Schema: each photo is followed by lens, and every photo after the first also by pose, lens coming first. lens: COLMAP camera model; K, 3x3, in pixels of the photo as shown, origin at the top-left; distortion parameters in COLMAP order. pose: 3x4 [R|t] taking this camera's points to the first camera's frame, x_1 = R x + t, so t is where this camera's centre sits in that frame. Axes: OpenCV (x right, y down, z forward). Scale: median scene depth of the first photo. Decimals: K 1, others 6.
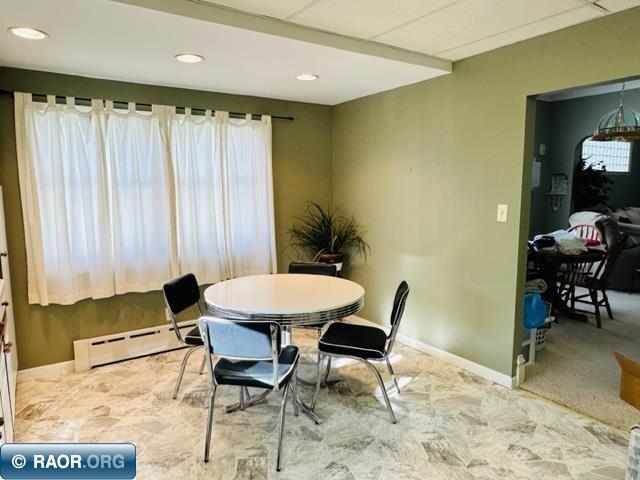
lens RADIAL K [[427.2, 0, 316.7], [0, 427.2, 241.2], [0, 0, 1]] dist [0.005342, 0.000637]
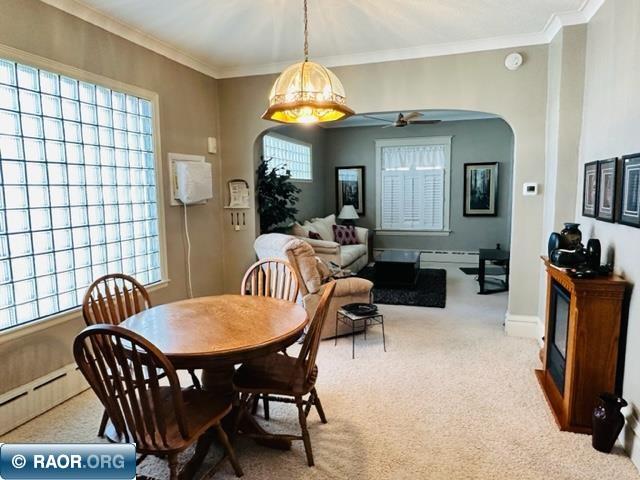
lens RADIAL K [[427.2, 0, 320.0], [0, 427.2, 239.7], [0, 0, 1]] dist [0.005342, 0.000637]
pose [[0.789687, -0.075045, 0.608903, 0.223755], [0.091513, 0.995796, 0.004046, -0.046105], [-0.606646, 0.052528, 0.793234, 0.340855]]
